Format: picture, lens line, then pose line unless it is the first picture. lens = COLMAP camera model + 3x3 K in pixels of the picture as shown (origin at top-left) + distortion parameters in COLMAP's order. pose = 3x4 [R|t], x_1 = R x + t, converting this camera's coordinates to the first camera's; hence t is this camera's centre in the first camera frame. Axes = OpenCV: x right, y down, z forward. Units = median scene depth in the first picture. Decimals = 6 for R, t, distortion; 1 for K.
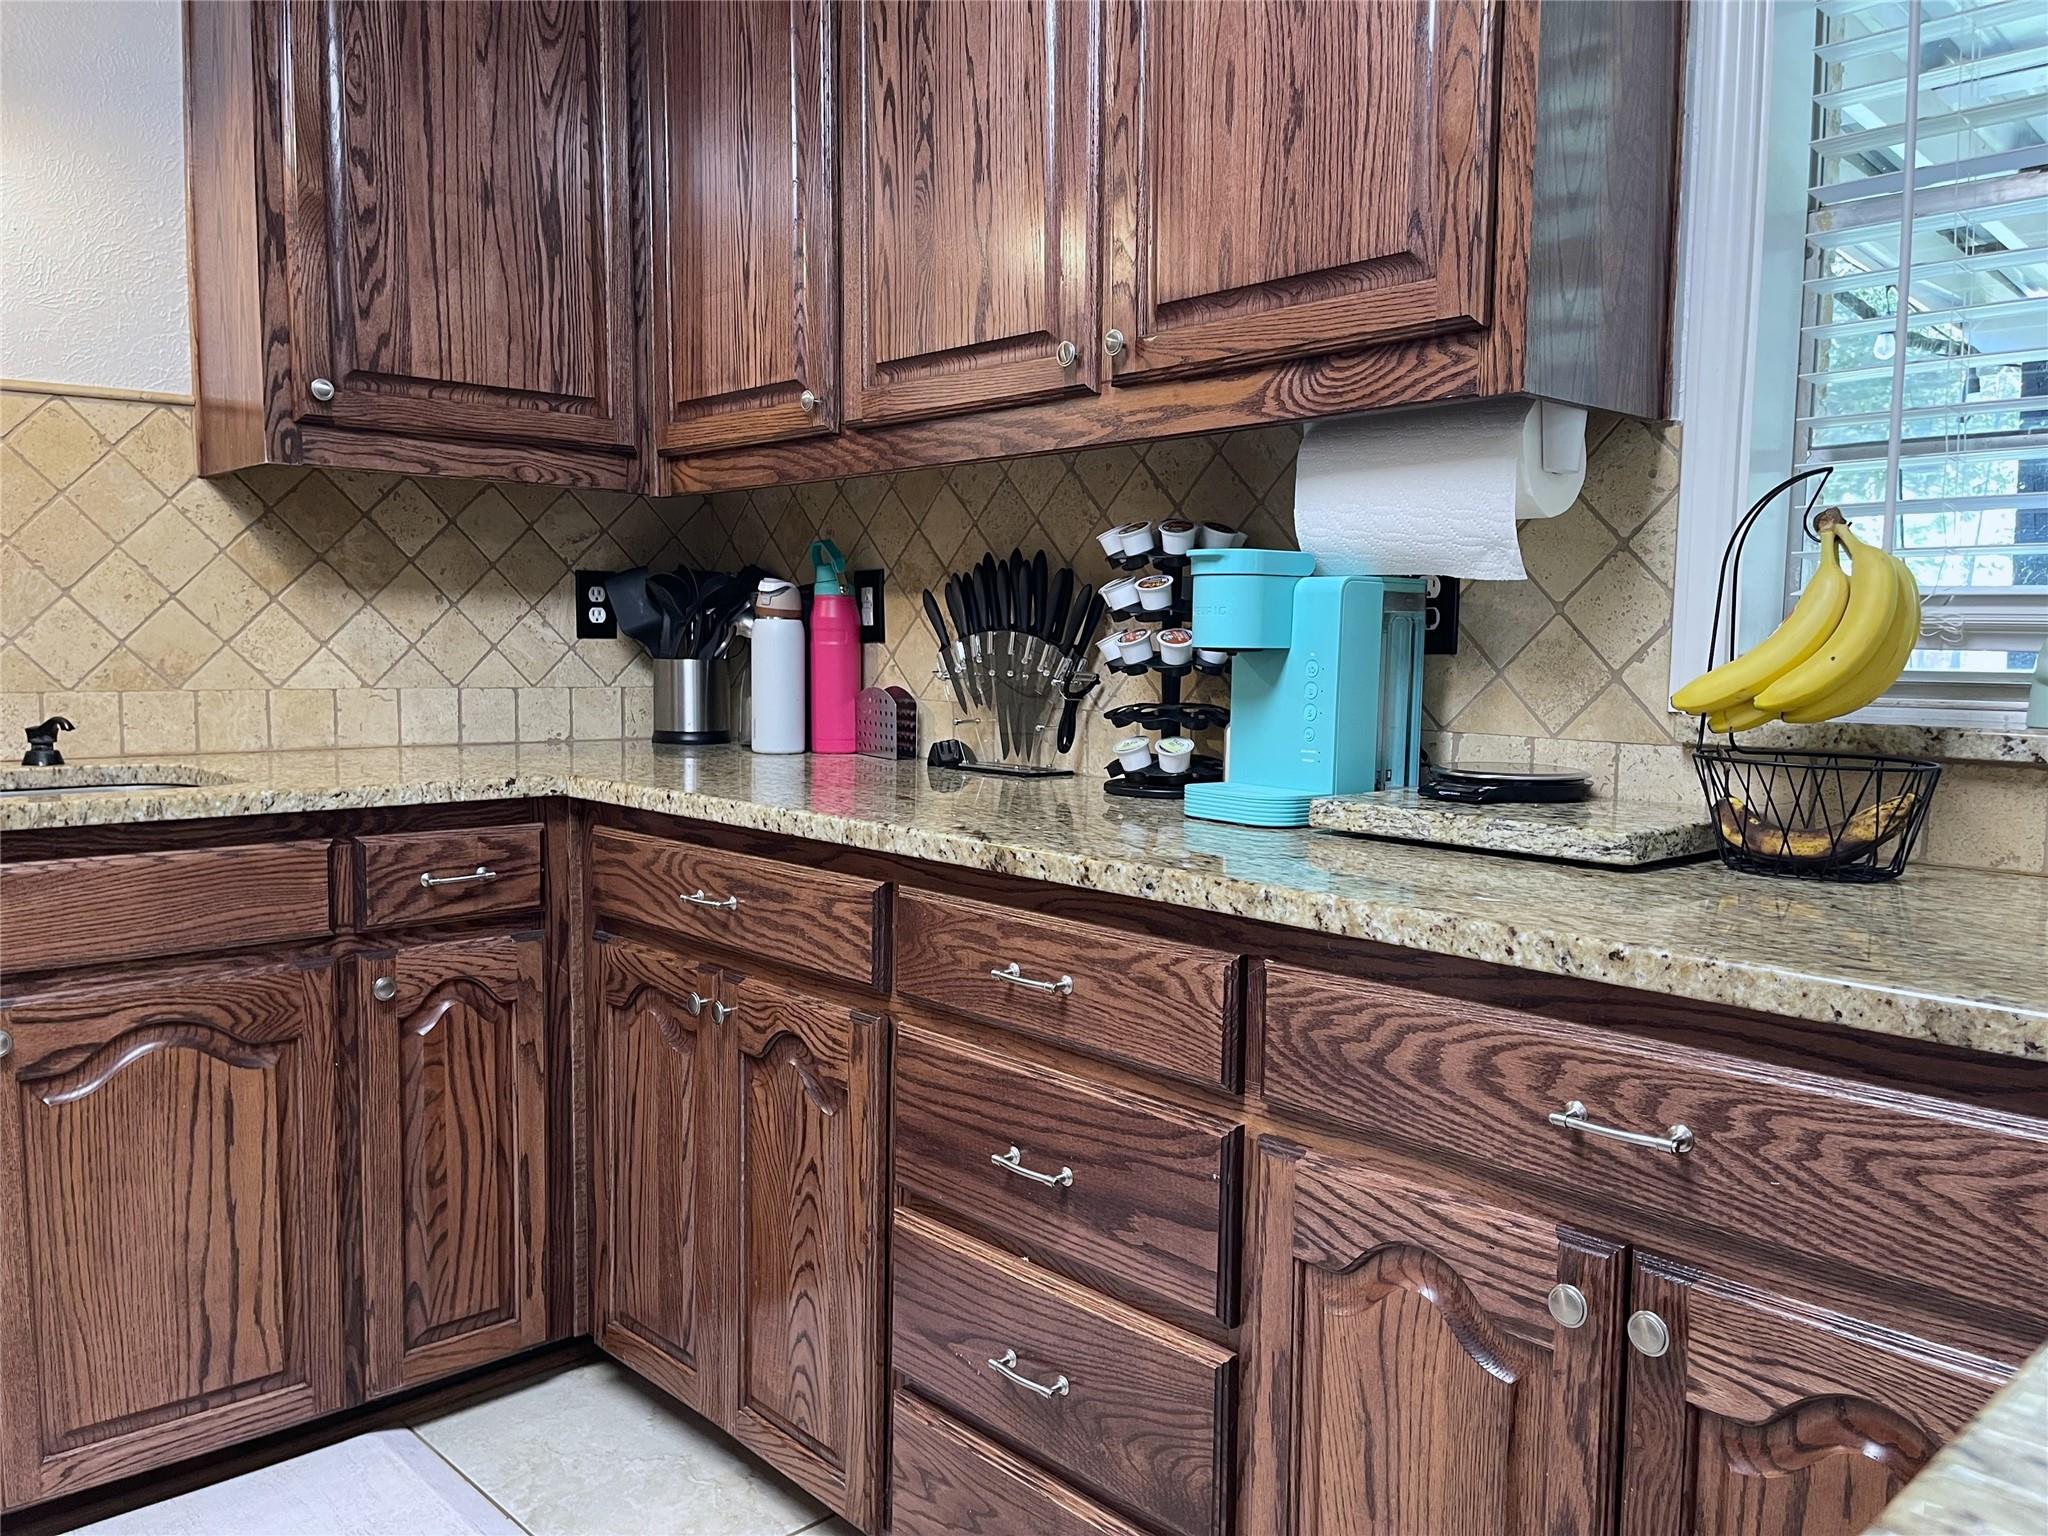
lens RADIAL K [[1536.5, 0, 1027.8], [0, 1536.5, 767.5], [0, 0, 1]] dist [0.024153, 0.000193]
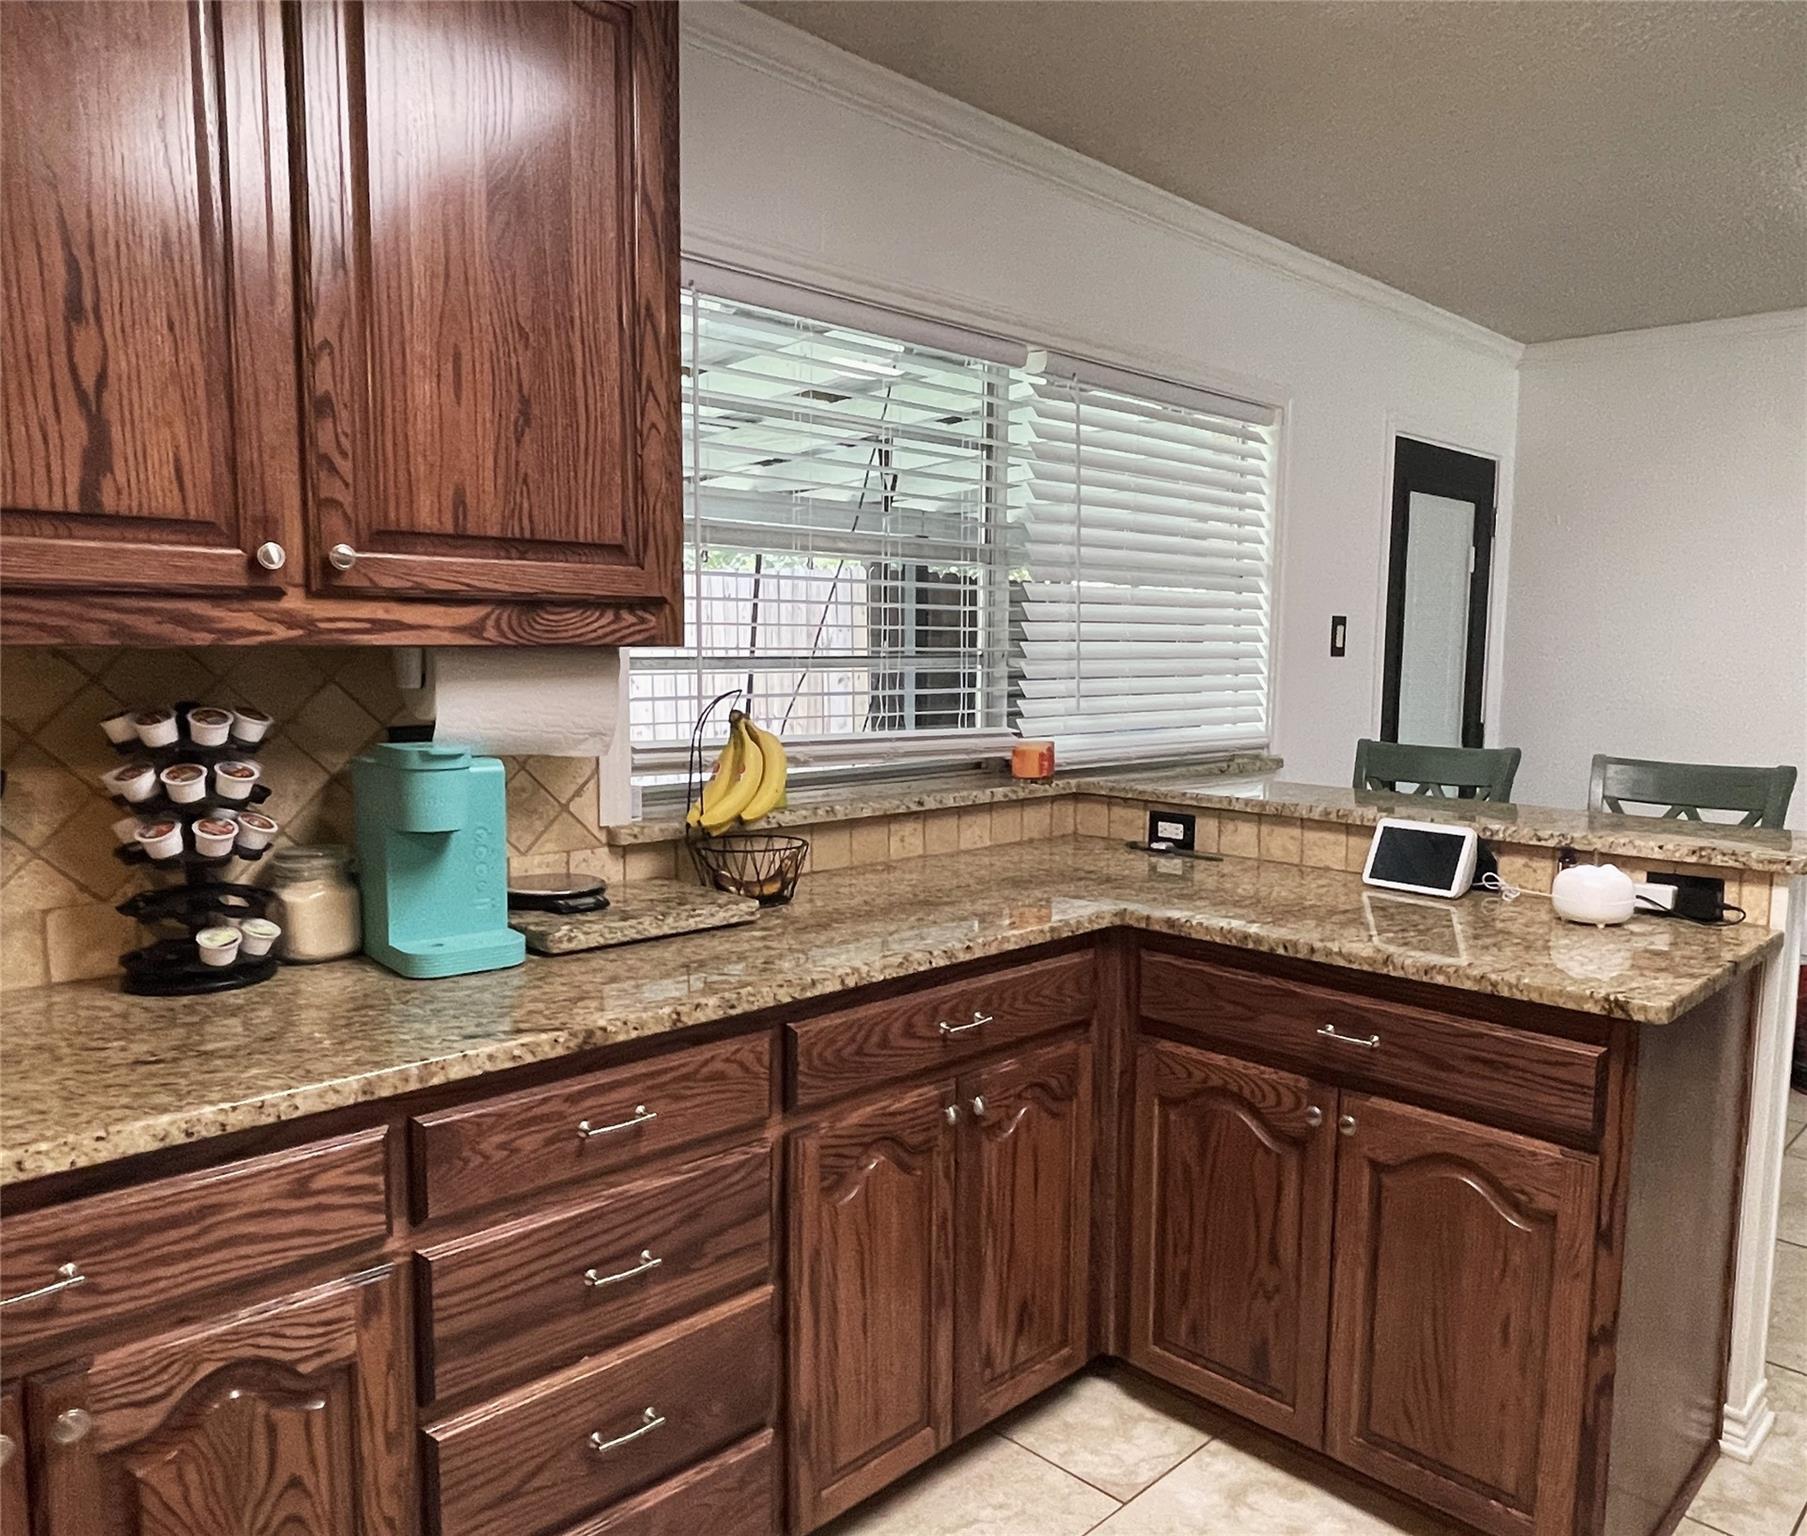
lens RADIAL K [[1357.2, 0, 907.3], [0, 1357.2, 773.2], [0, 0, 1]] dist [-0.012882, -0.015990]
pose [[-0.034748, -0.116553, 0.992576, -0.996190], [0.073447, 0.990193, 0.118845, -0.238476], [-0.996694, 0.077031, -0.025847, 0.734703]]
